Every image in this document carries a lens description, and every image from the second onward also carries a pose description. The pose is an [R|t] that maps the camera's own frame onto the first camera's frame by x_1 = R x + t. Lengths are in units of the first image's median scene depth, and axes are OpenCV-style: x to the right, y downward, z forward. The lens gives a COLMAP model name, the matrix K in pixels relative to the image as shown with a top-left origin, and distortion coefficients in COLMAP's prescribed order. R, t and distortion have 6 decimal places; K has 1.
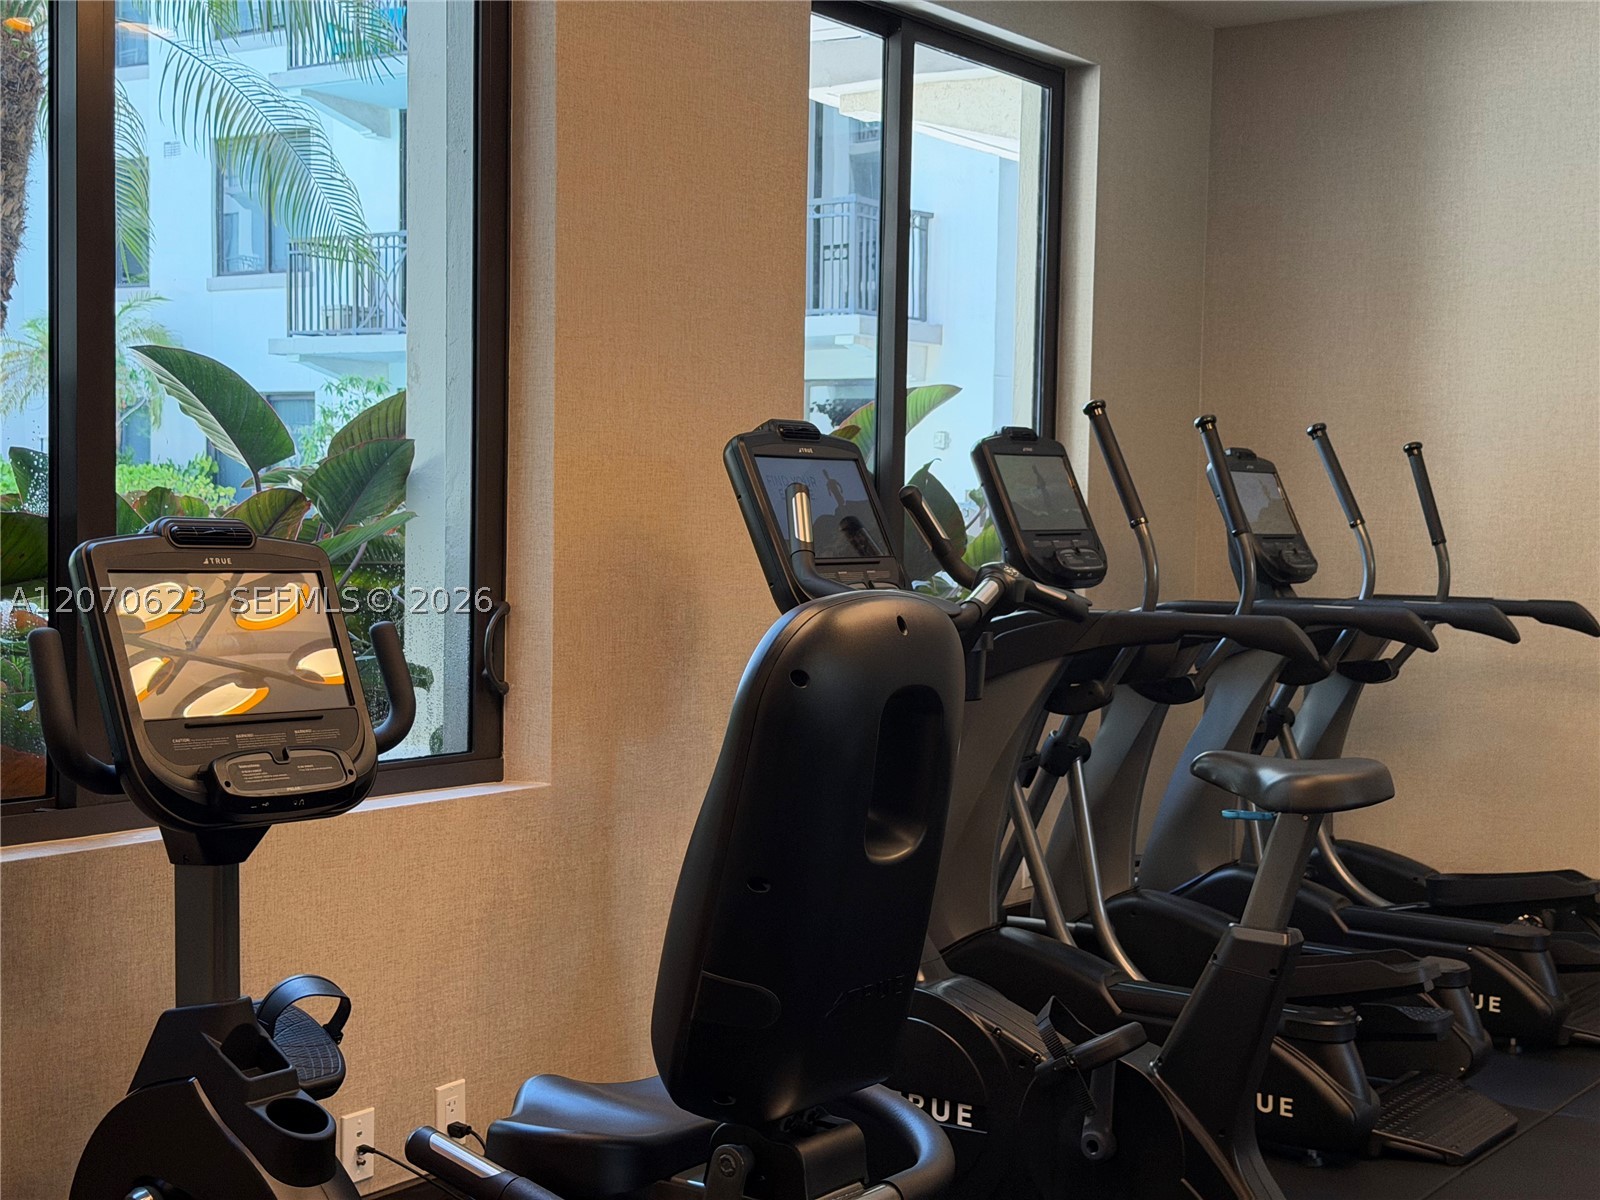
lens RADIAL K [[2221.5, 0, 800.0], [0, 2221.5, 600.0], [0, 0, 1]] dist [0.162945, 0.013379]
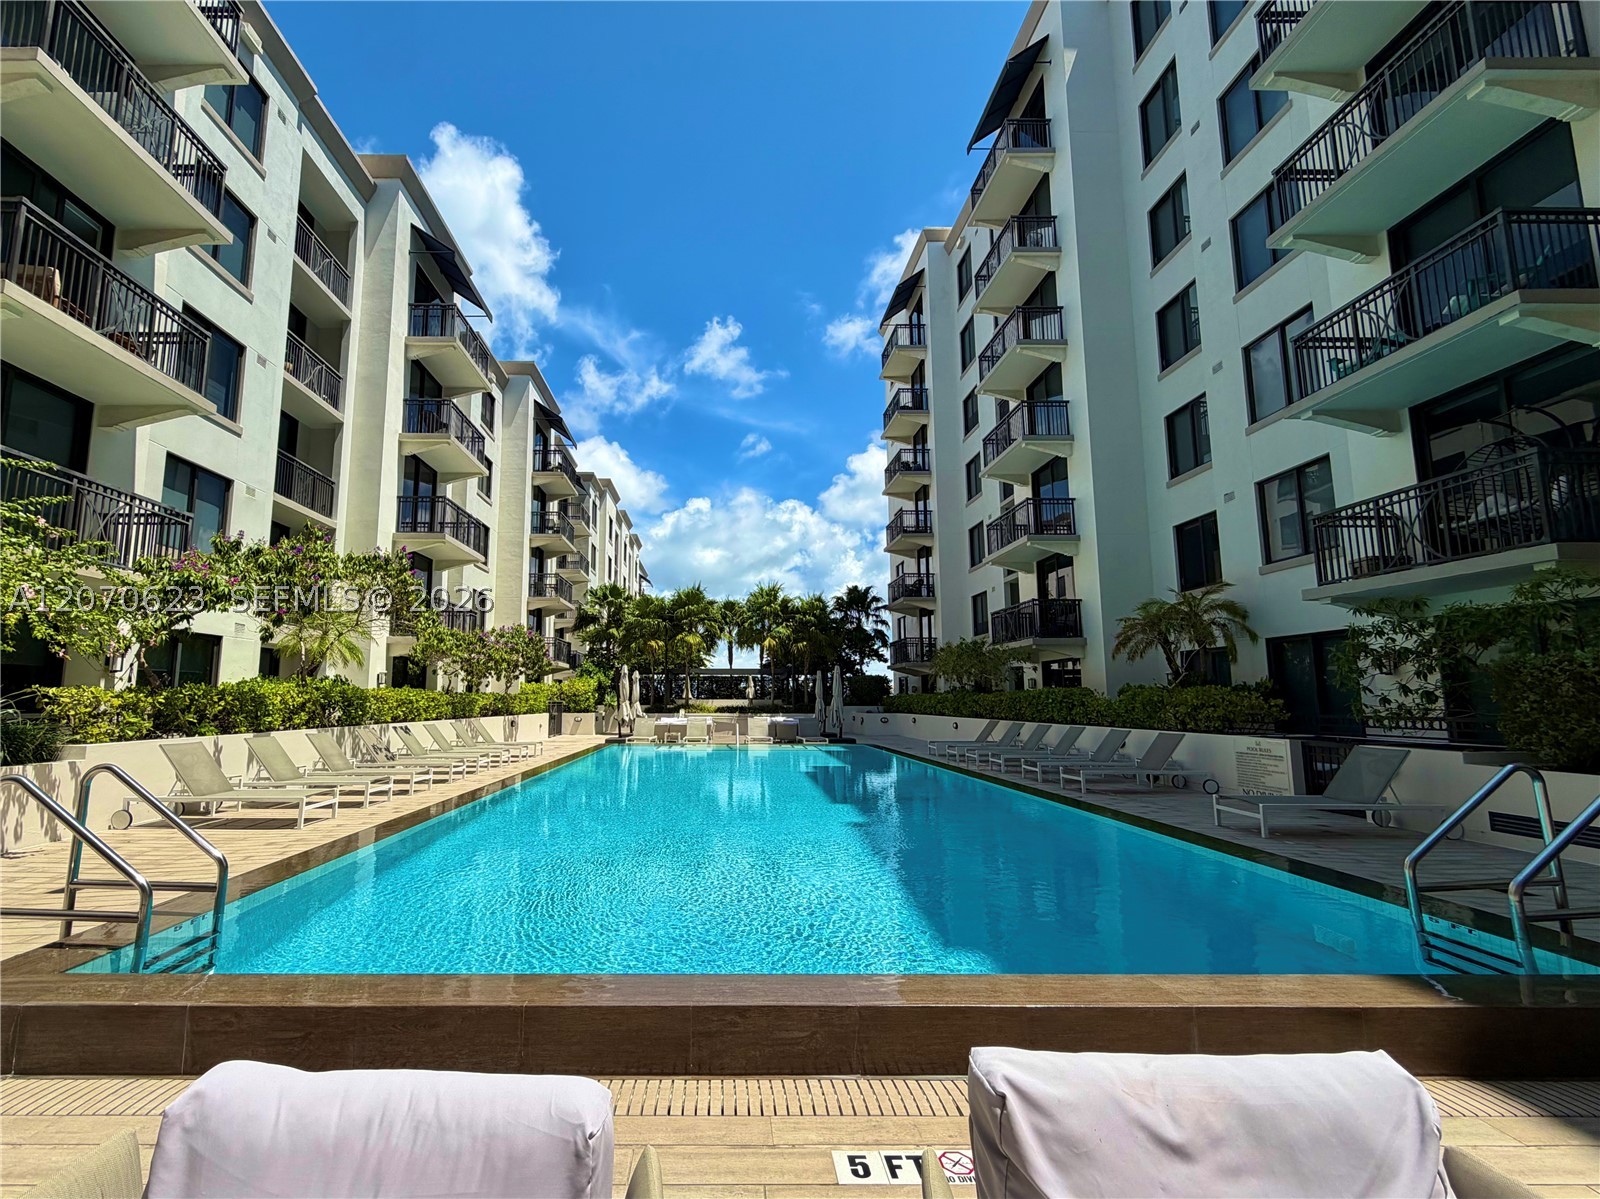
lens RADIAL K [[710.1, 0, 713.2], [0, 710.1, 606.1], [0, 0, 1]] dist [0.000824, -0.000702]
pose [[0.569454, -0.122054, -0.812912, -0.088110], [-0.031267, 0.984984, -0.169793, -0.021187], [0.821428, 0.122106, 0.557086, 0.457541]]
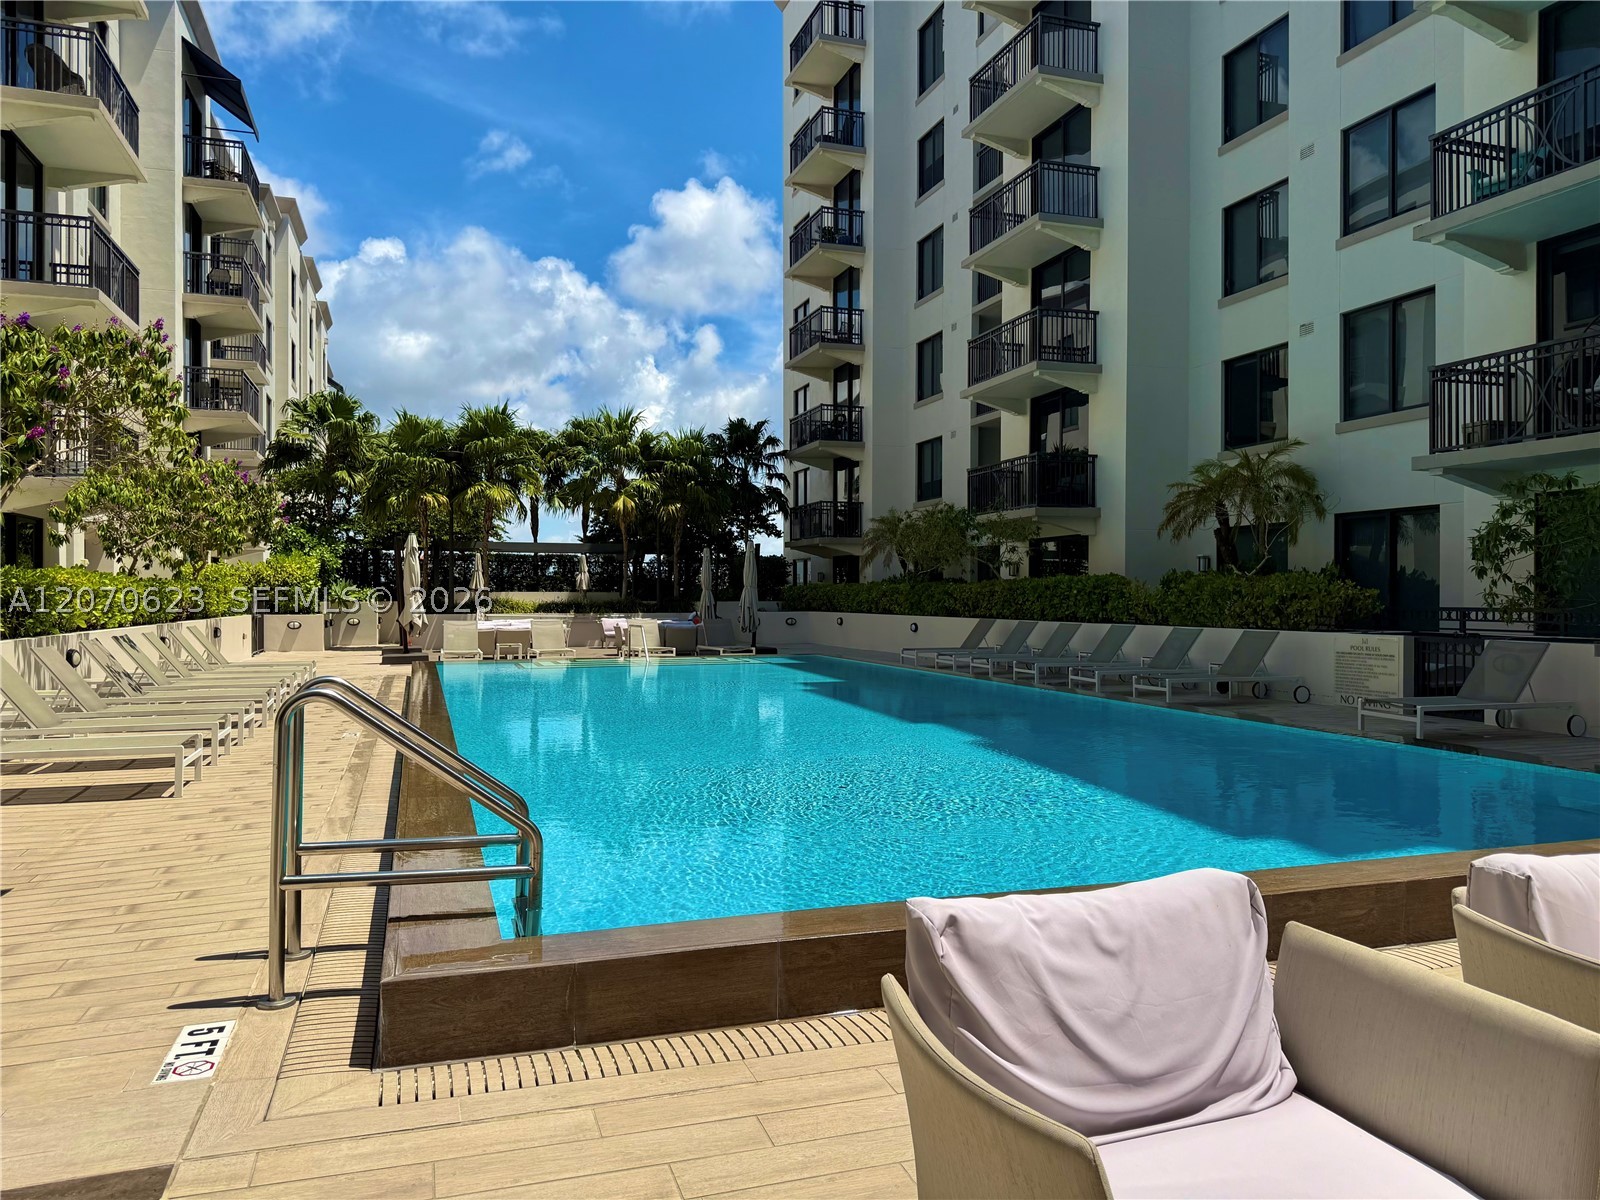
lens RADIAL K [[1136.0, 0, 792.9], [0, 1136.0, 598.3], [0, 0, 1]] dist [0.071328, -0.087909]
pose [[0.799487, -0.012622, -0.600551, -0.135985], [-0.016555, 0.998936, -0.043034, -0.015082], [0.600455, 0.044347, 0.798428, 0.349806]]
